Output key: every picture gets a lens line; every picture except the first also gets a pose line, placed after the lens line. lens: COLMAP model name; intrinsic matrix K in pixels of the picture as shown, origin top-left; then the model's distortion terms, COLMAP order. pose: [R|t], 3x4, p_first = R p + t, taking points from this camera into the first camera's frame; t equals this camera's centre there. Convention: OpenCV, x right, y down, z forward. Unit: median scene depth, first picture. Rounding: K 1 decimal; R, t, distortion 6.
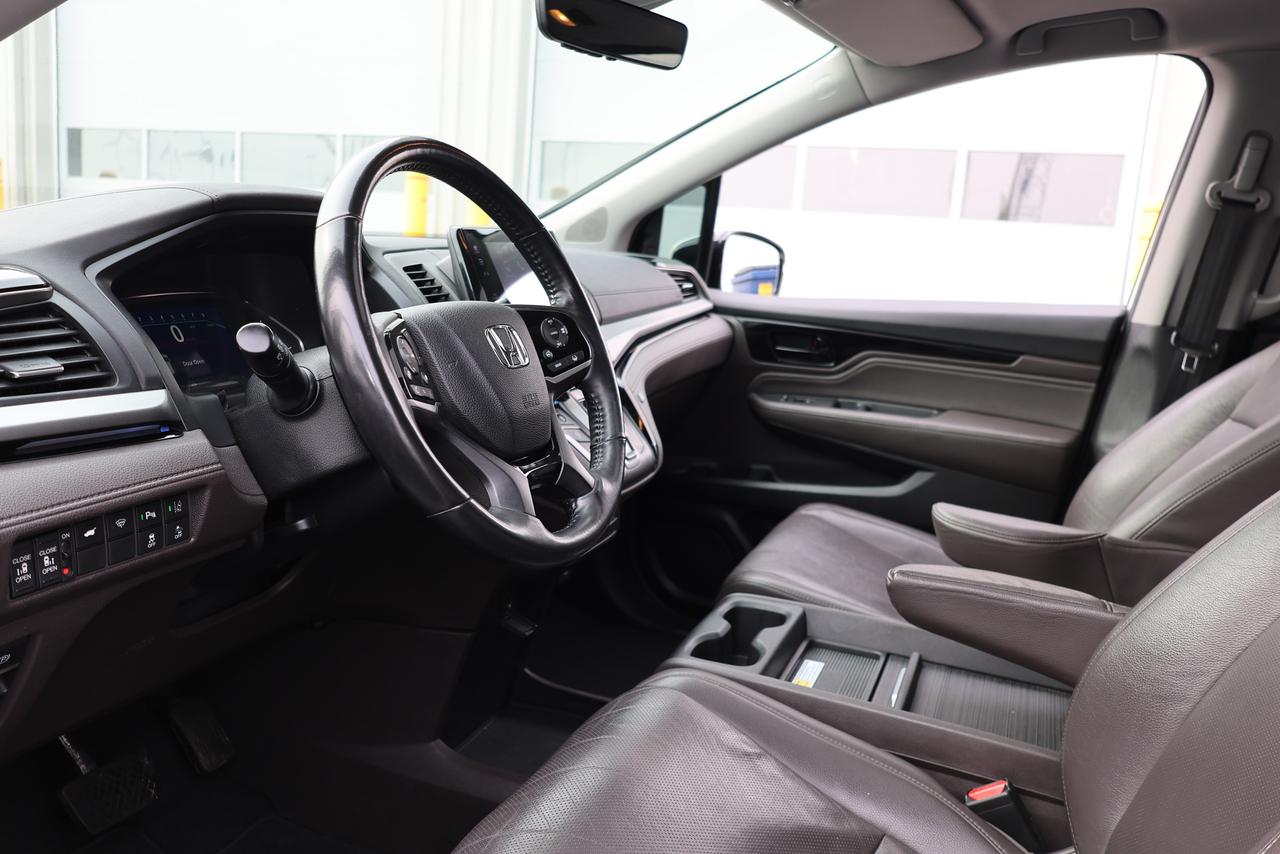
lens RADIAL K [[1037.0, 0, 642.8], [0, 1037.0, 428.7], [0, 0, 1]] dist [-0.003028, -0.000358]
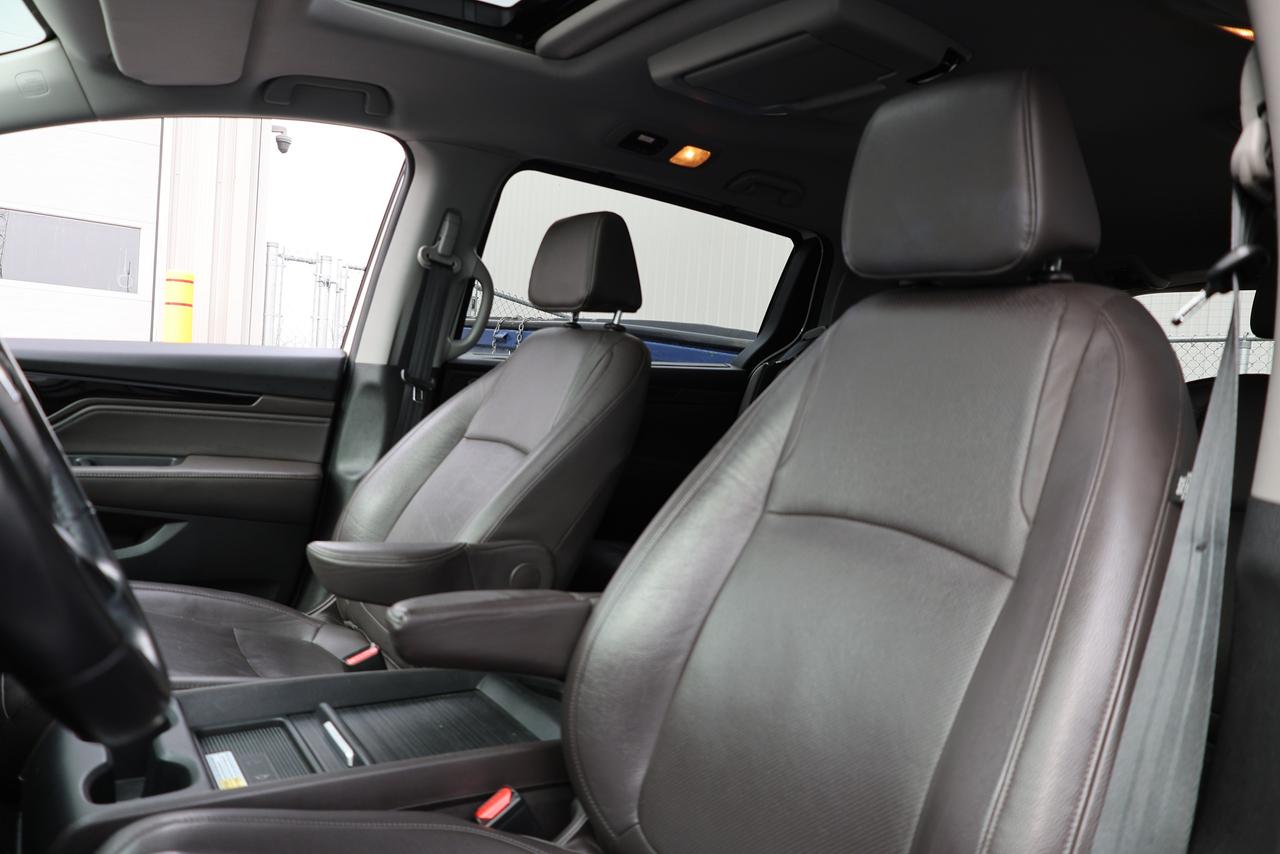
lens RADIAL K [[874.9, 0, 641.8], [0, 874.9, 429.9], [0, 0, 1]] dist [-0.012266, 0.006827]
pose [[0.543043, -0.064423, 0.837230, -0.179974], [0.104771, 0.994460, 0.008565, -0.005709], [-0.833143, 0.083066, 0.546784, 0.244755]]
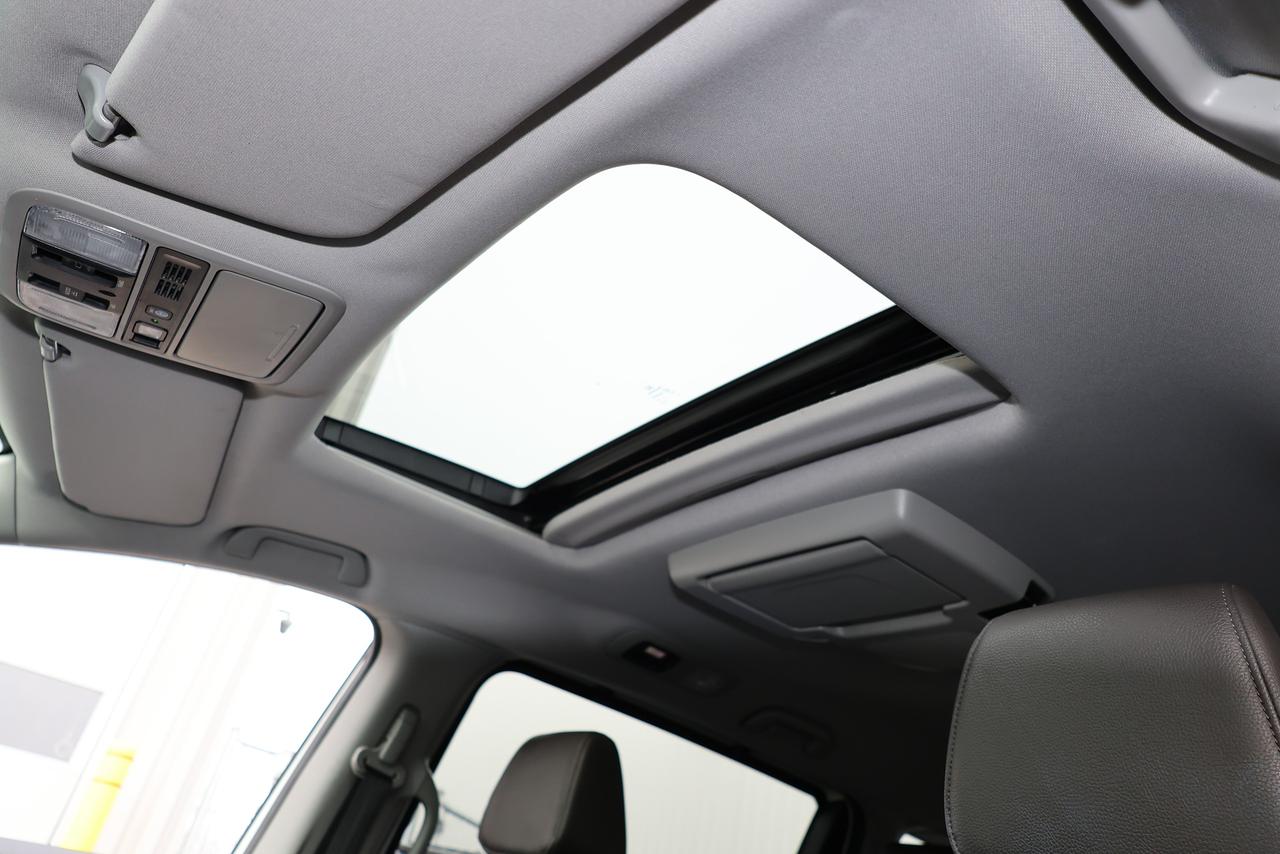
lens RADIAL K [[874.9, 0, 640.4], [0, 874.9, 423.8], [0, 0, 1]] dist [-0.012266, 0.006827]
pose [[0.517729, 0.480601, 0.707799, -0.036524], [-0.013241, 0.831710, -0.555052, -0.039640], [-0.855442, 0.277995, 0.436964, 0.337250]]
